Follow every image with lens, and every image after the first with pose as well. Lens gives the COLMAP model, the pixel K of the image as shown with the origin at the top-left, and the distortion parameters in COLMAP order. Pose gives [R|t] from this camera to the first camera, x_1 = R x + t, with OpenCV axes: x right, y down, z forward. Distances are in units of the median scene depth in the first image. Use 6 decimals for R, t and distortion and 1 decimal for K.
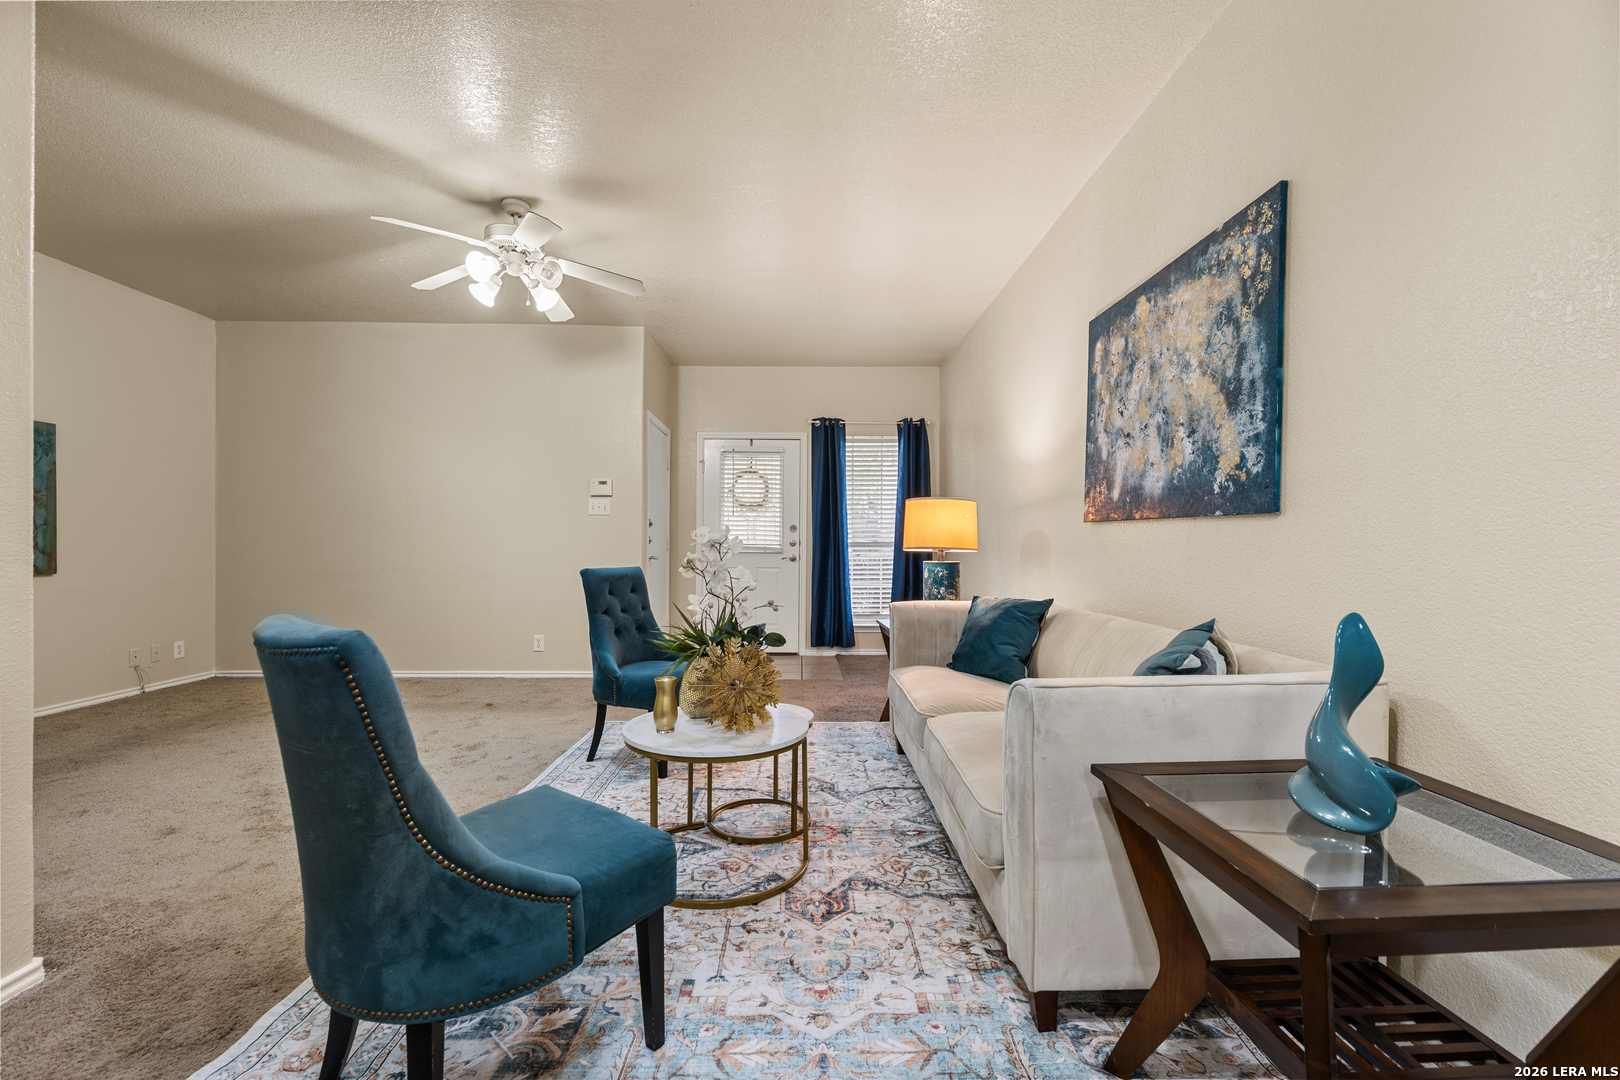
lens RADIAL K [[671.8, 0, 810.1], [0, 671.8, 547.3], [0, 0, 1]] dist [-0.001033, -0.000345]
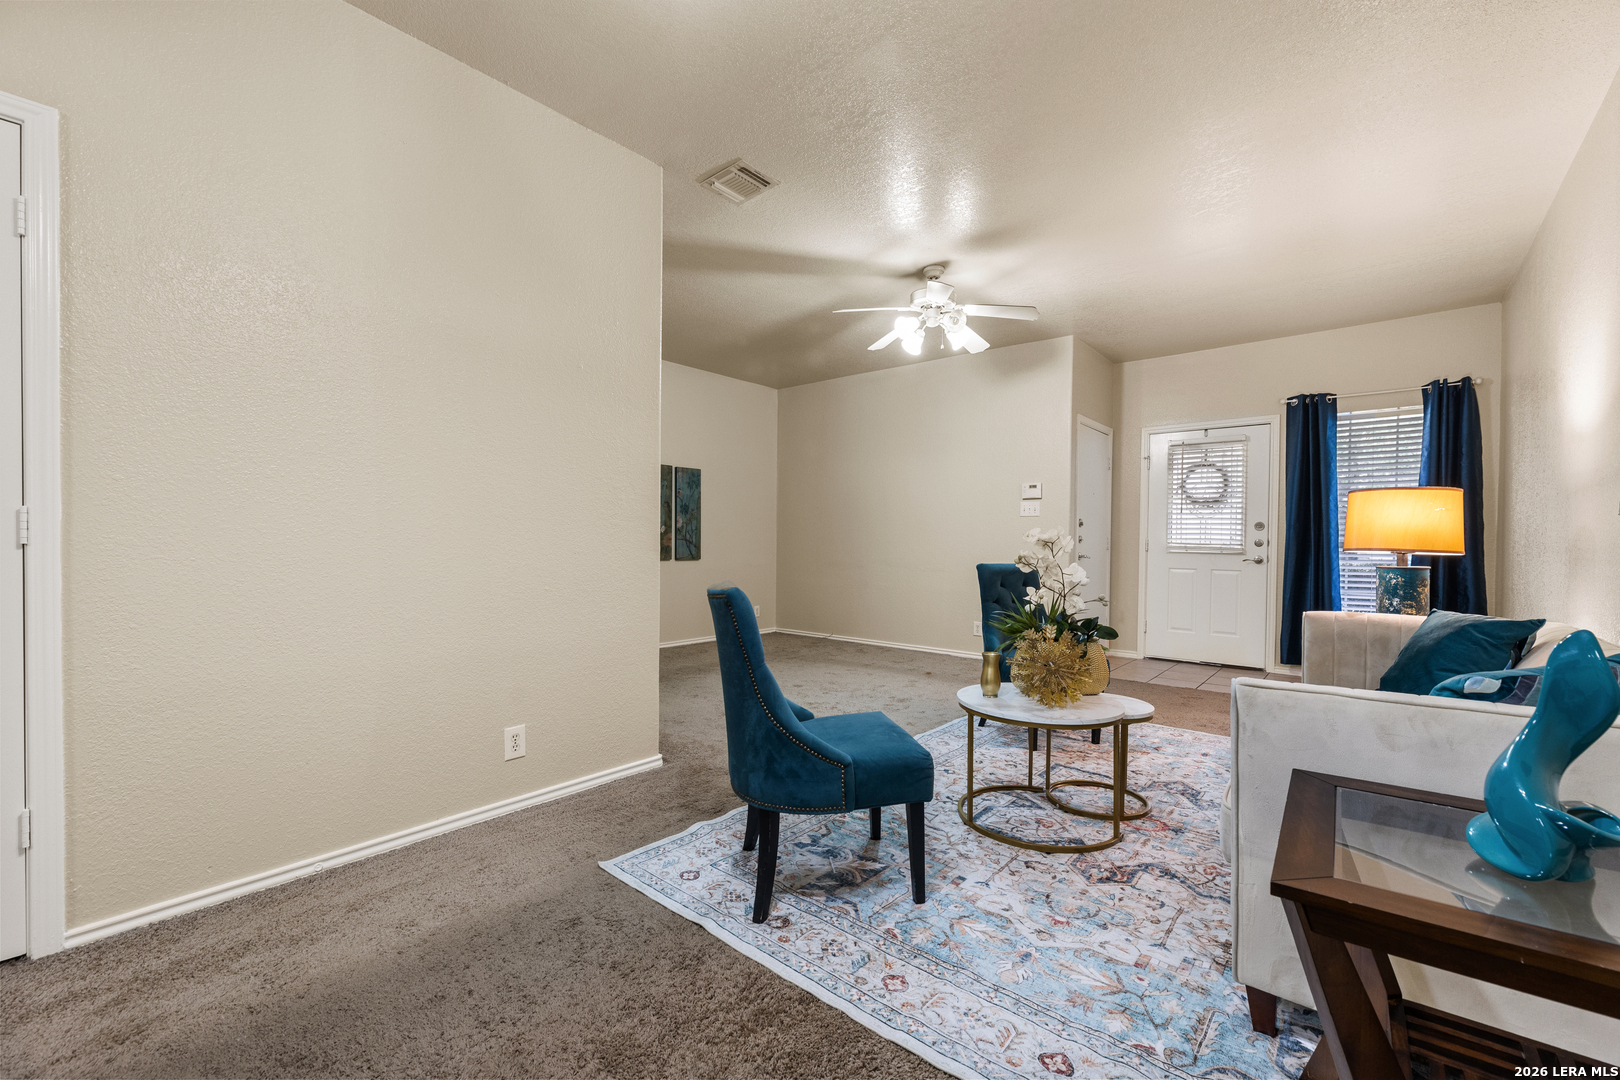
lens RADIAL K [[670.5, 0, 810.2], [0, 670.5, 549.1], [0, 0, 1]] dist [-0.000245, -0.000274]
pose [[0.750404, 0.010246, -0.660900, 0.279603], [-0.007477, 0.999947, 0.007014, 0.000228], [0.660937, -0.000322, 0.750441, -0.106634]]
